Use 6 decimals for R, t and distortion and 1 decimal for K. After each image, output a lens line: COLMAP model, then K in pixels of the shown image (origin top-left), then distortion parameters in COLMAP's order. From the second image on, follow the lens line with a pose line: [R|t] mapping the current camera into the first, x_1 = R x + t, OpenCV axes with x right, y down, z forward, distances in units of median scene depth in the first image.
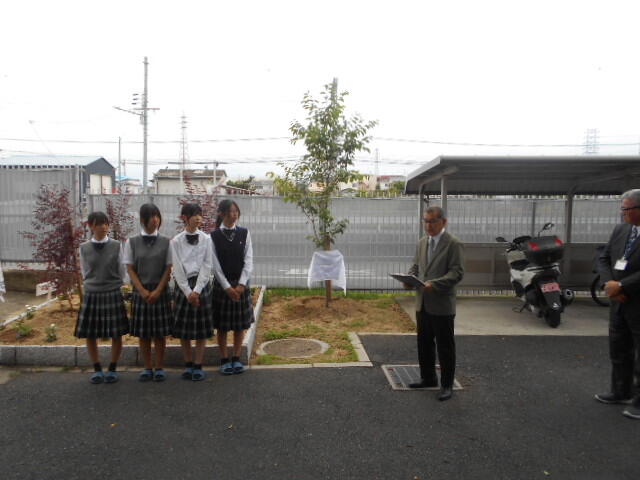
lens RADIAL K [[502.9, 0, 313.2], [0, 502.9, 237.6], [0, 0, 1]] dist [-0.000936, 0.004410]
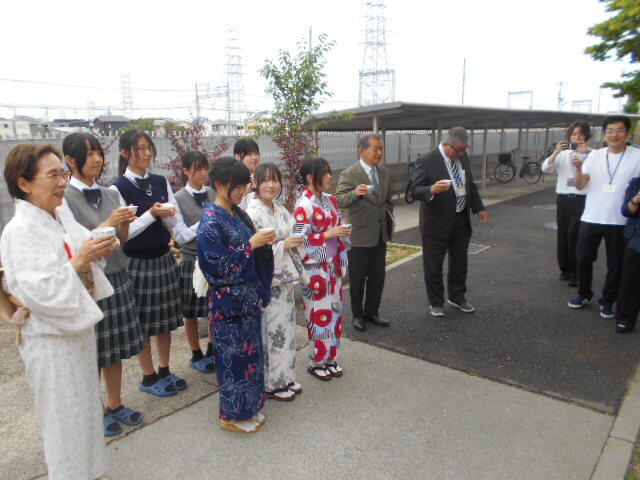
lens RADIAL K [[502.4, 0, 320.0], [0, 502.4, 240.0], [0, 0, 1]] dist [0.003999, 0.041868]
pose [[0.639244, -0.176272, 0.748529, -0.834967], [0.089361, 0.983807, 0.155364, -0.020510], [-0.763794, -0.032426, 0.644645, 0.231583]]
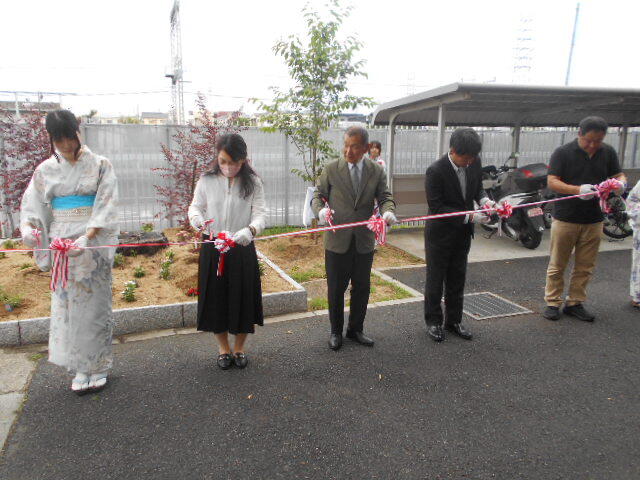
lens RADIAL K [[502.4, 0, 320.0], [0, 502.4, 240.0], [0, 0, 1]] dist [0.003999, 0.041868]
pose [[0.946020, -0.064547, 0.317617, -0.277800], [0.024144, 0.991280, 0.129538, 0.006070], [-0.323209, -0.114877, 0.939329, 0.114345]]
